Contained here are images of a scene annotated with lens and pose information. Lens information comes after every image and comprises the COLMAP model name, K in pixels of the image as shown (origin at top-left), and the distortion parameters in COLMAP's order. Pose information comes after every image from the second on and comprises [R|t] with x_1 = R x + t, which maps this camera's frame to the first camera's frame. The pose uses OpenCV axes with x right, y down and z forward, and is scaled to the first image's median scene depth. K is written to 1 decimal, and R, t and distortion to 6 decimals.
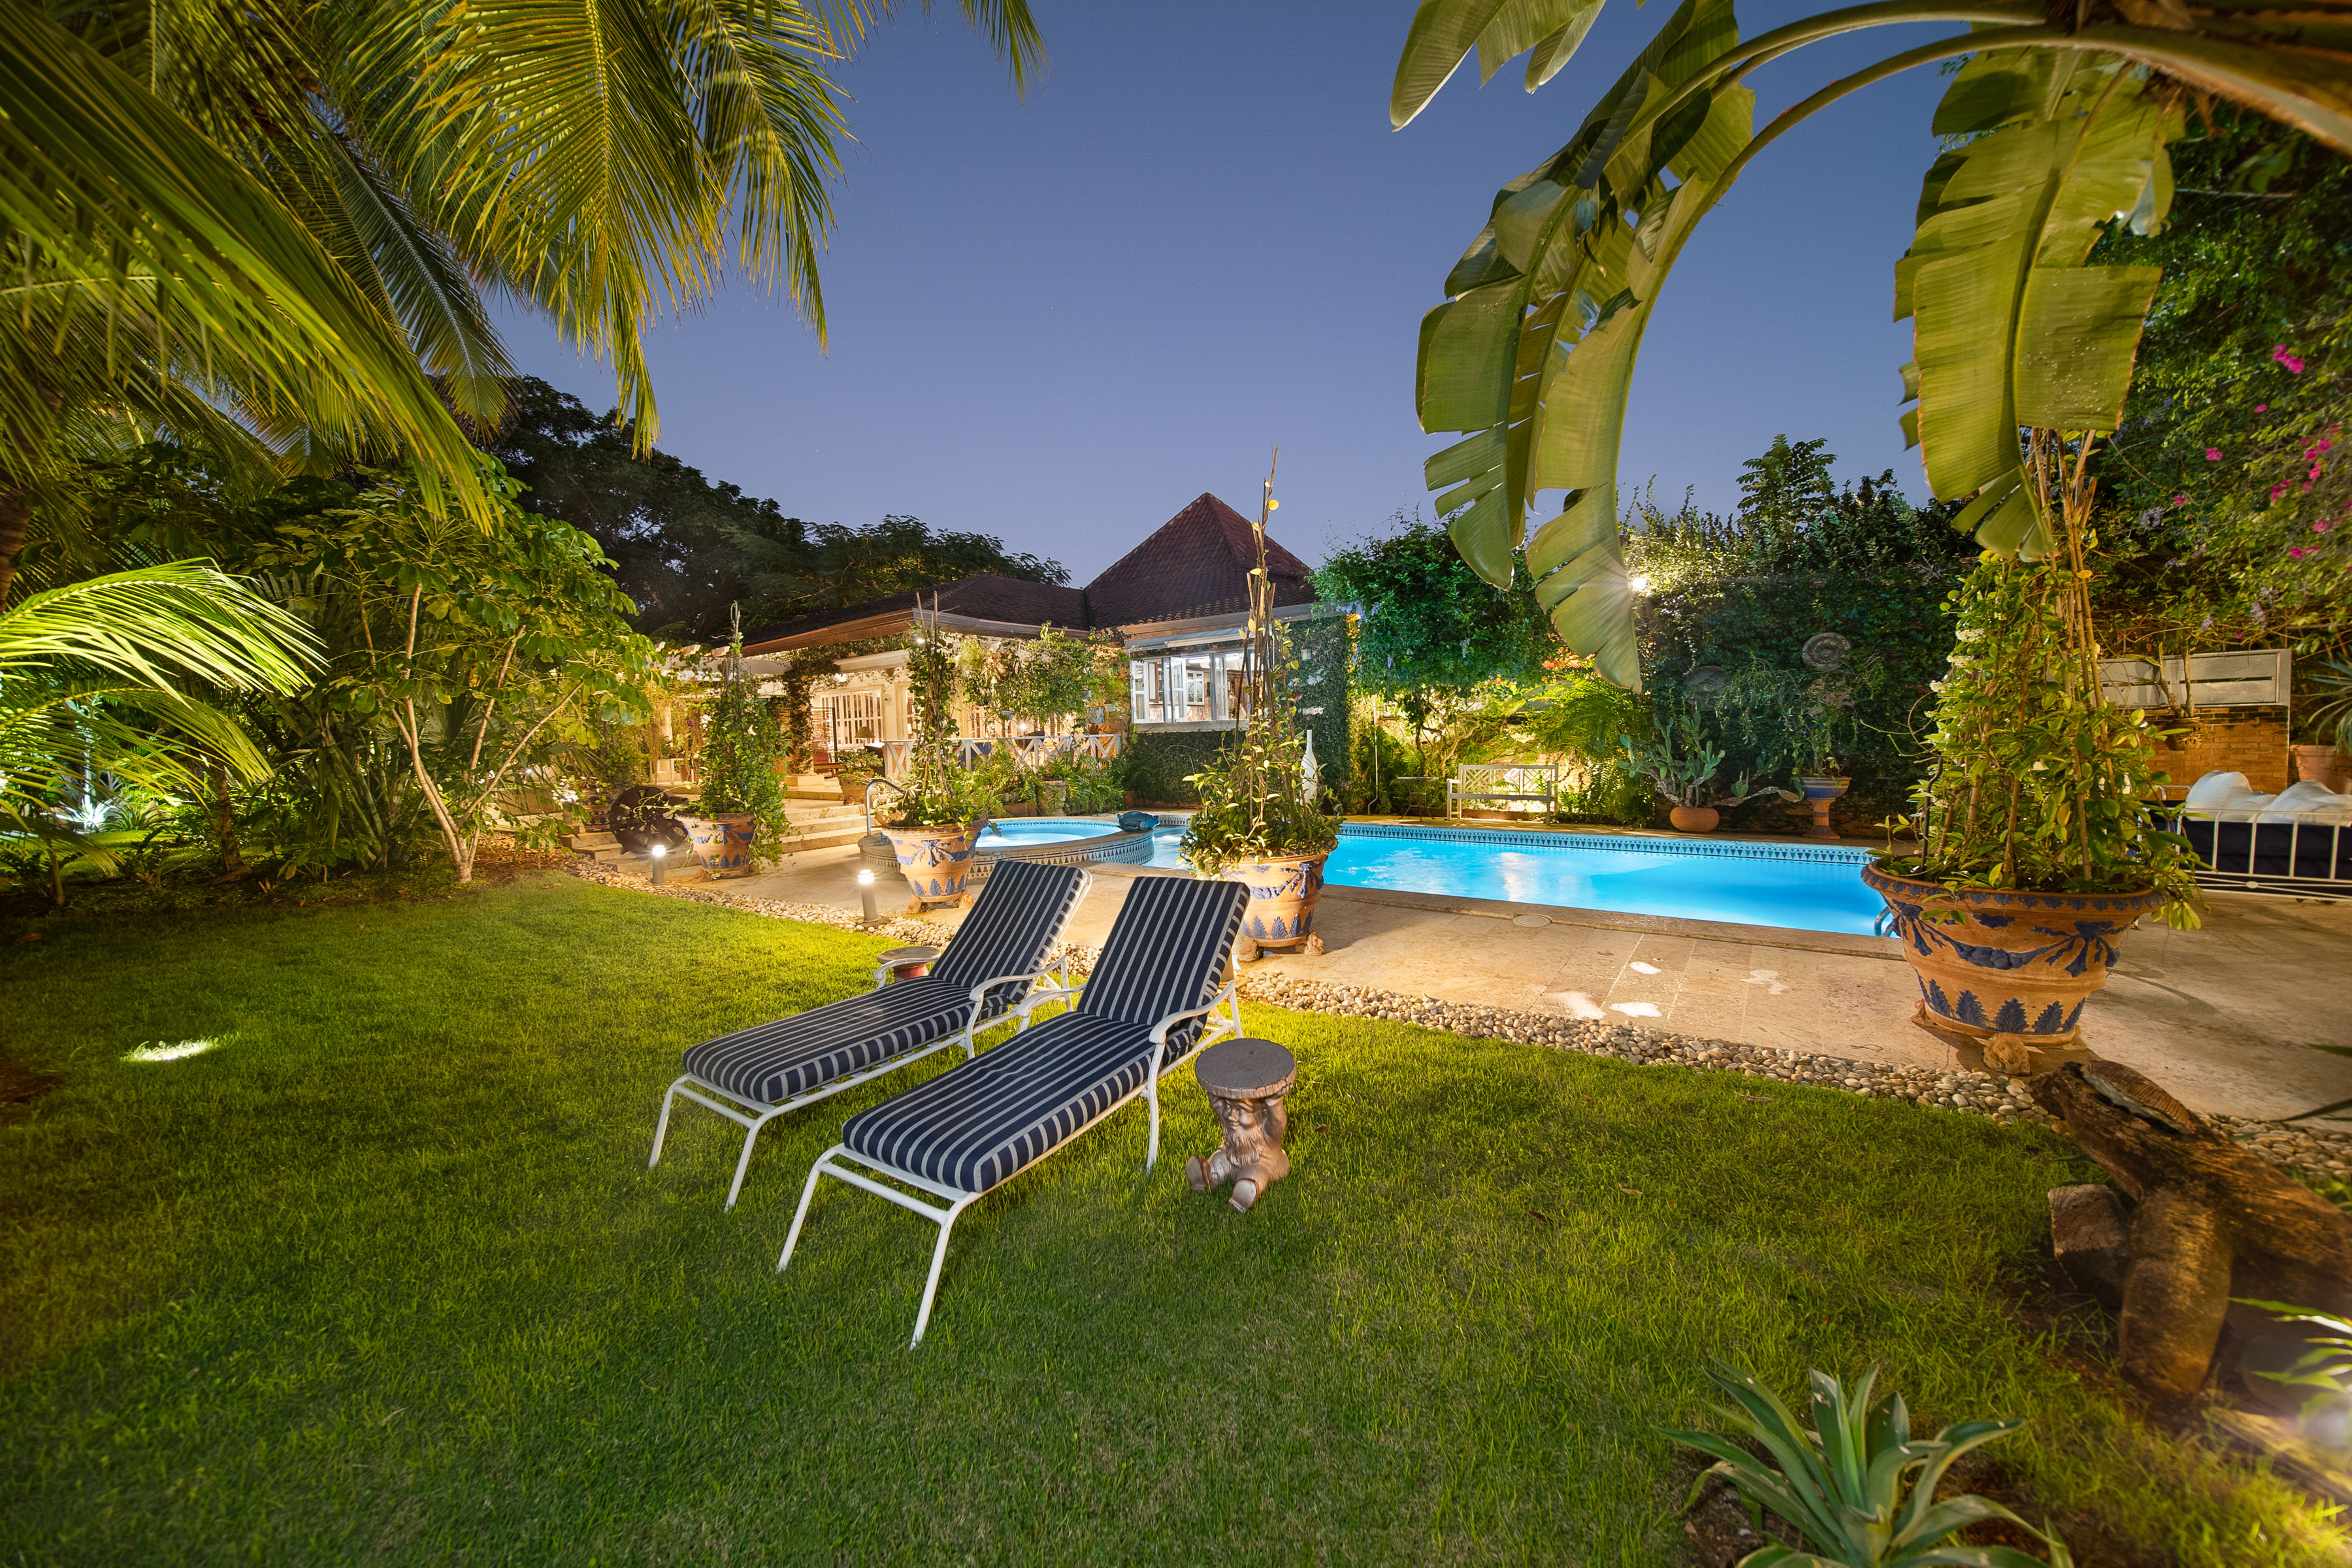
lens RADIAL K [[808.6, 0, 1182.3], [0, 808.6, 741.4], [0, 0, 1]] dist [-0.002002, -0.000330]
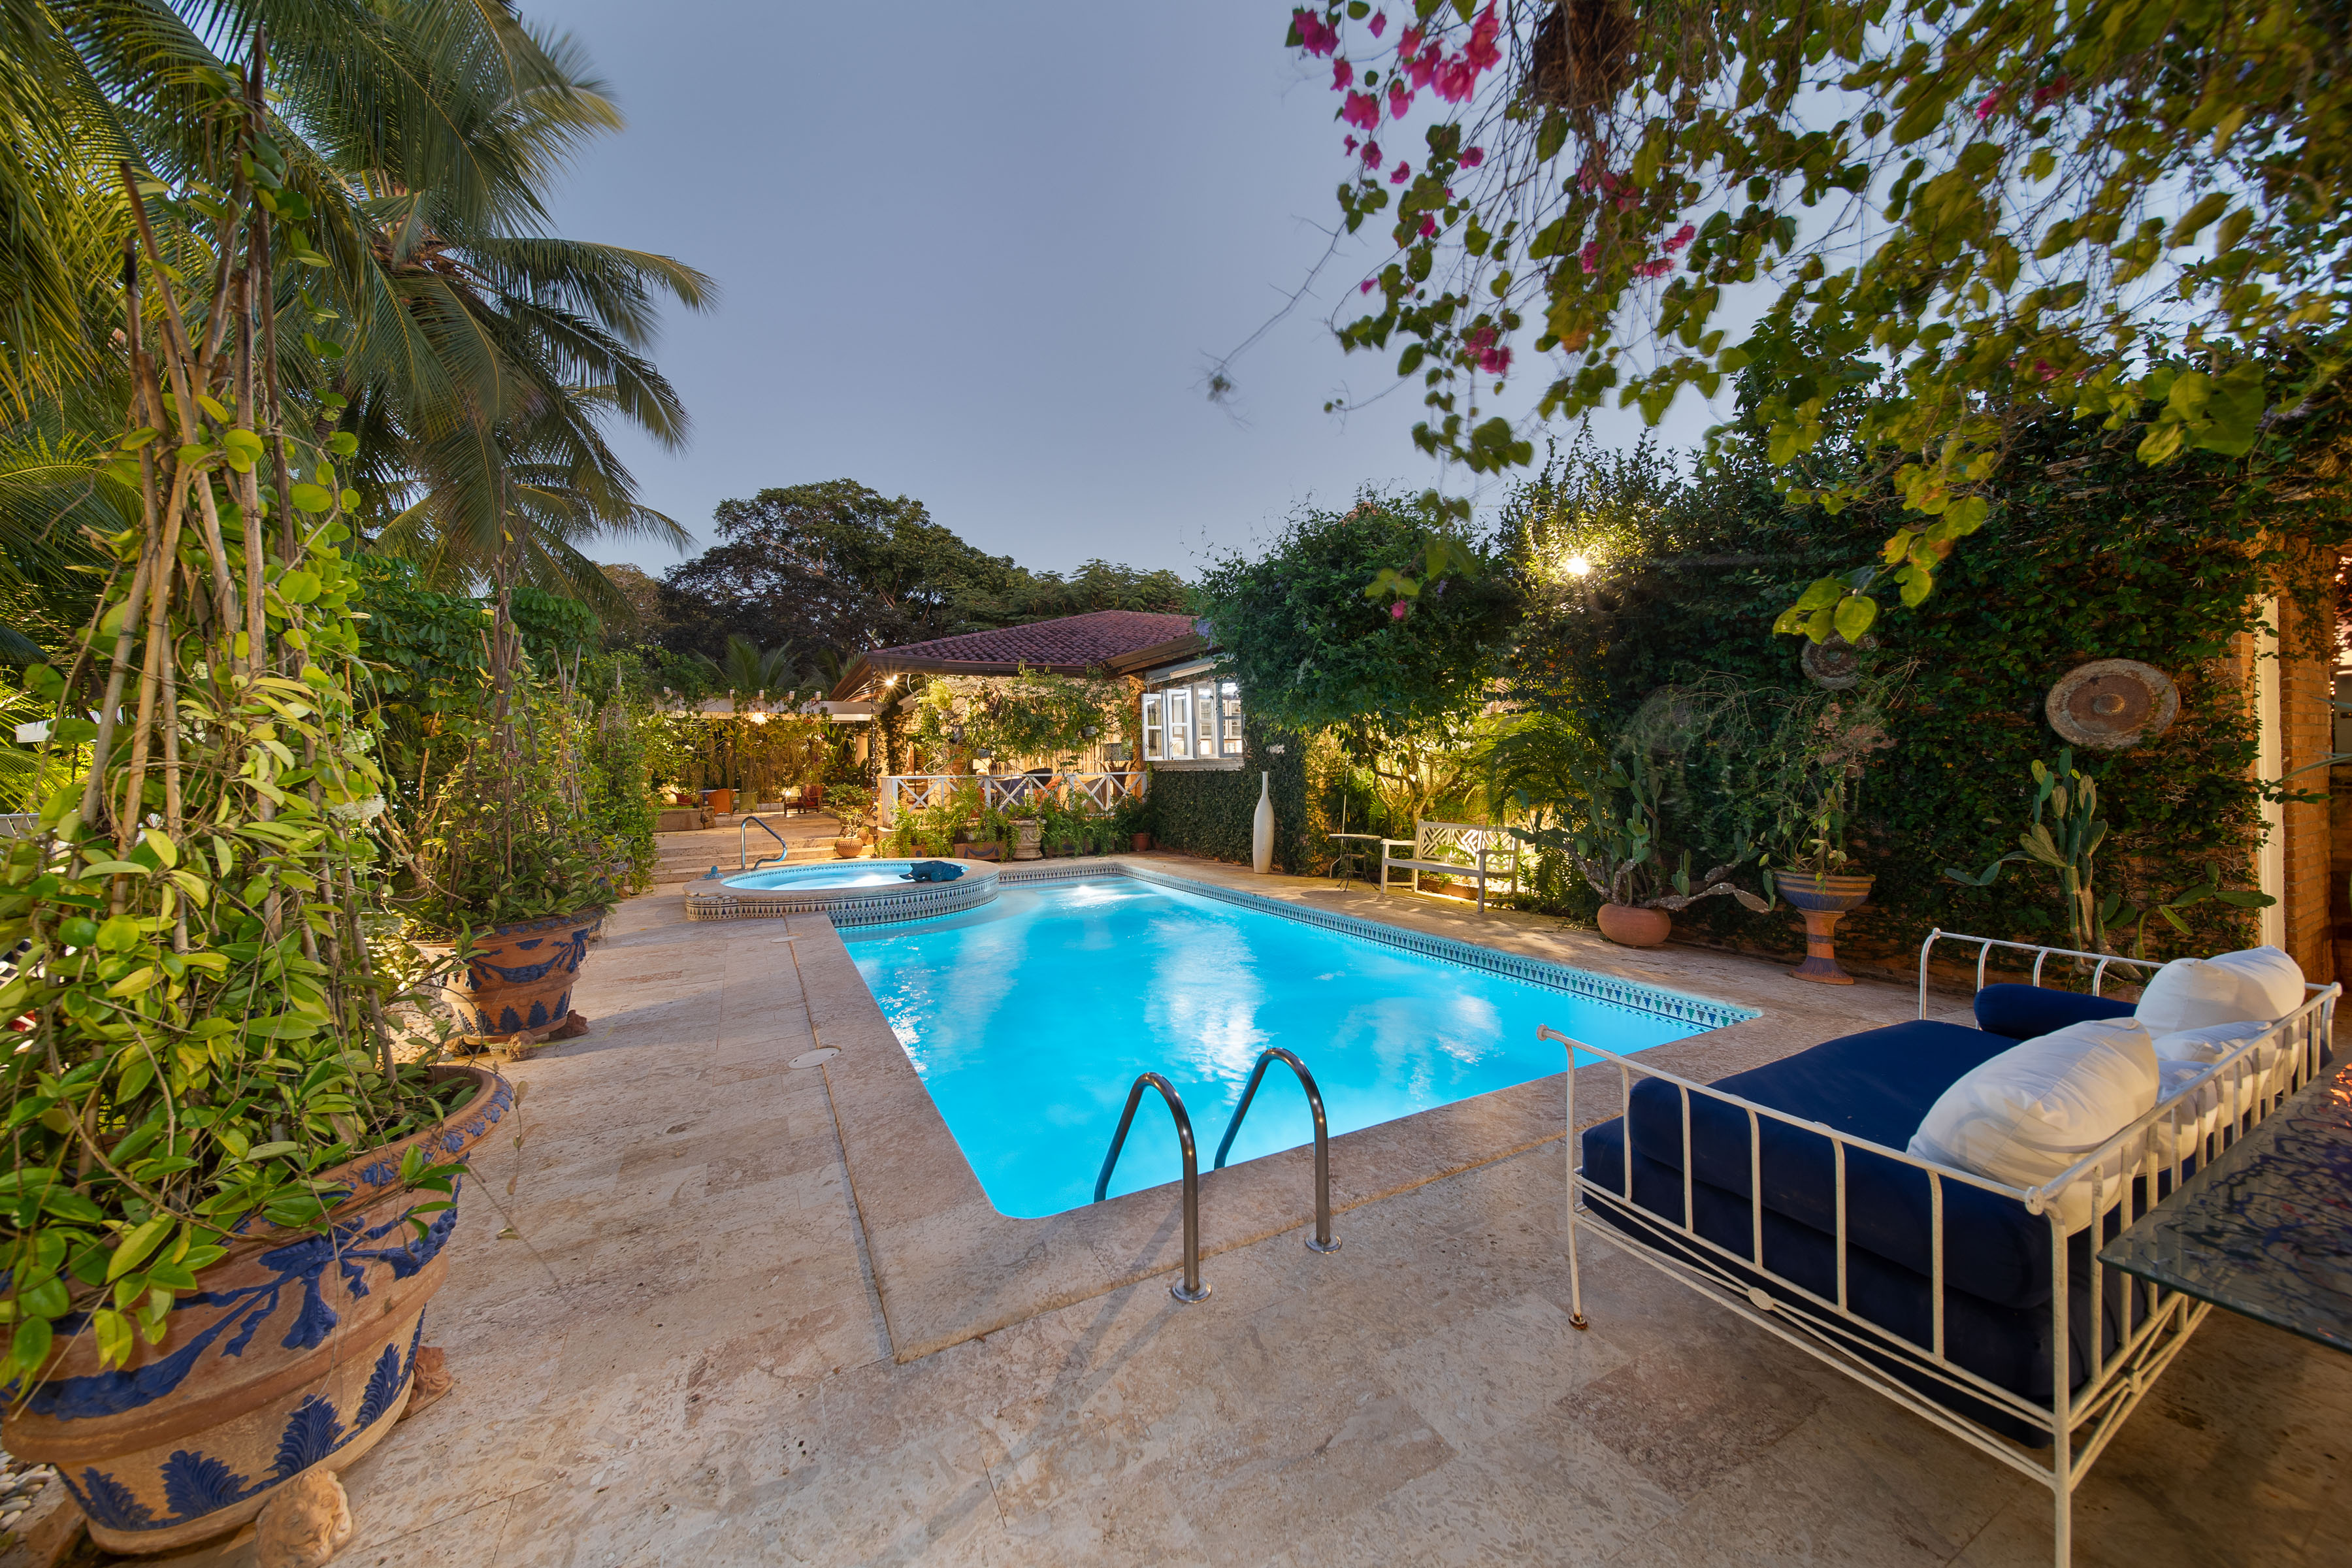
lens RADIAL K [[808.6, 0, 1182.3], [0, 808.6, 741.4], [0, 0, 1]] dist [-0.002002, -0.000330]
pose [[0.900317, -0.000959, -0.435235, 0.514143], [-0.012932, 0.999497, -0.028953, -0.021548], [0.435044, 0.031696, 0.899851, 0.230646]]
